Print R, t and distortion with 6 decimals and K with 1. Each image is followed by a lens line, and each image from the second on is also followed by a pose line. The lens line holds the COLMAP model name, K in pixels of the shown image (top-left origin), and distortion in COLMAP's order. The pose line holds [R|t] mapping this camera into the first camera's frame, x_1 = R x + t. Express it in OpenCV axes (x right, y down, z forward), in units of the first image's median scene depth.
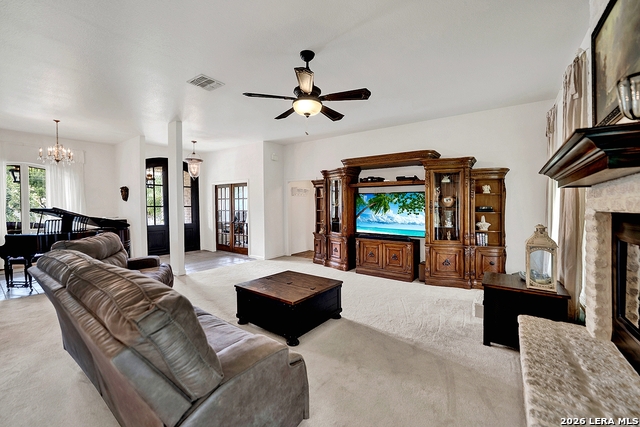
lens RADIAL K [[270.0, 0, 320.9], [0, 270.0, 206.2], [0, 0, 1]] dist [-0.021881, 0.000143]
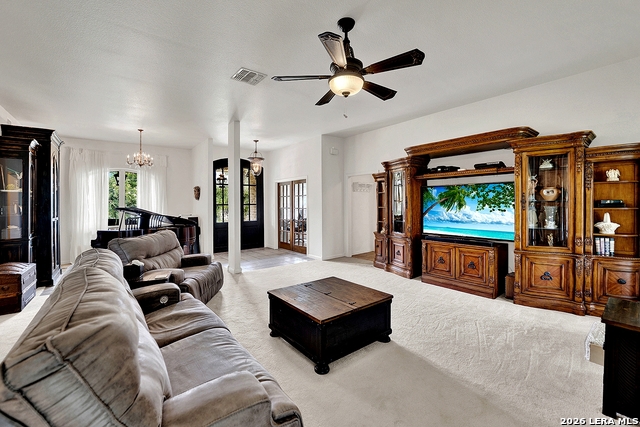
lens RADIAL K [[273.7, 0, 320.8], [0, 273.7, 207.1], [0, 0, 1]] dist [-0.024859, 0.000066]
pose [[0.960615, -0.010490, -0.277683, 0.063085], [0.015373, 0.999763, 0.015414, -0.002098], [0.277456, -0.019076, 0.960549, 0.096991]]
